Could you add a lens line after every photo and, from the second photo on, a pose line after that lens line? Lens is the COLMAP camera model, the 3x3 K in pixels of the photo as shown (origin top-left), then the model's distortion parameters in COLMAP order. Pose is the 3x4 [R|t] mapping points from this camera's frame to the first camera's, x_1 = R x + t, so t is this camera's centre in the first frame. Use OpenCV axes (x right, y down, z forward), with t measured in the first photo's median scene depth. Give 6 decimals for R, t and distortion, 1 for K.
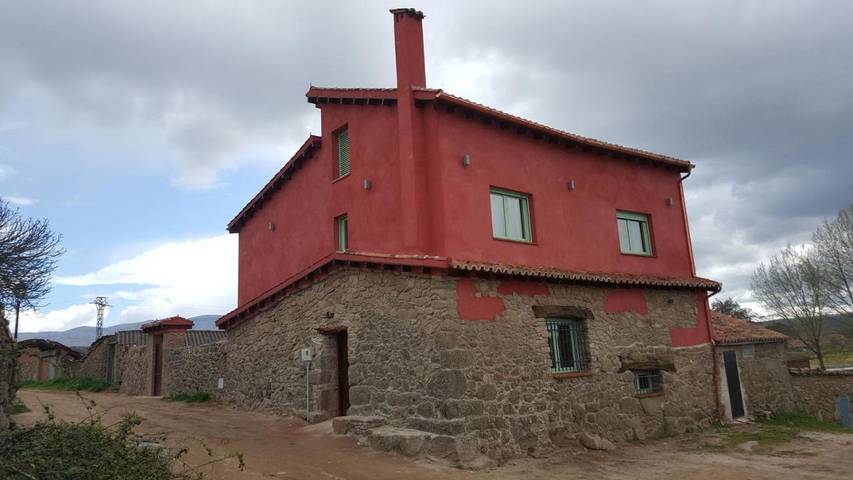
lens RADIAL K [[640.4, 0, 426.5], [0, 640.4, 240.0], [0, 0, 1]] dist [0.120341, -0.243903]
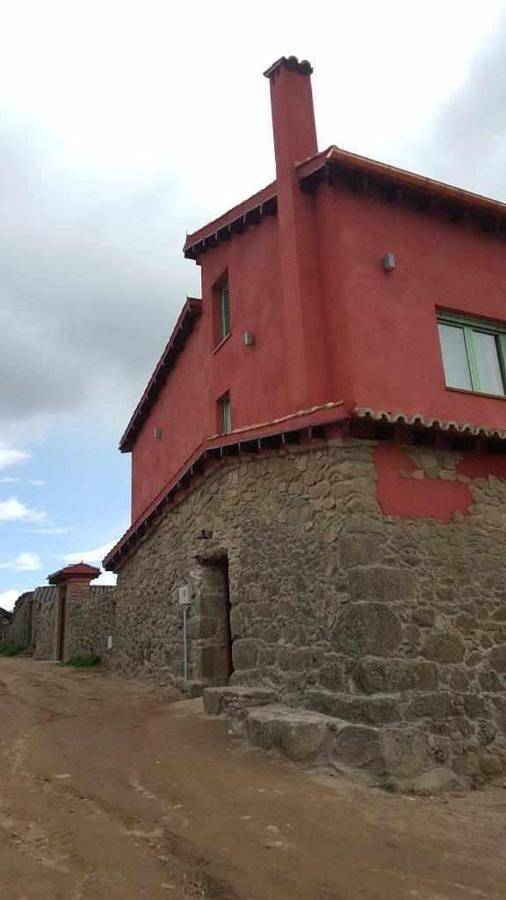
lens RADIAL K [[675.7, 0, 216.7], [0, 675.7, 448.2], [0, 0, 1]] dist [0.120341, -0.243903]
pose [[0.956988, -0.065657, -0.282599, 0.080627], [0.040552, 0.994766, -0.093792, 0.109448], [0.287278, 0.078297, 0.954642, 0.361566]]
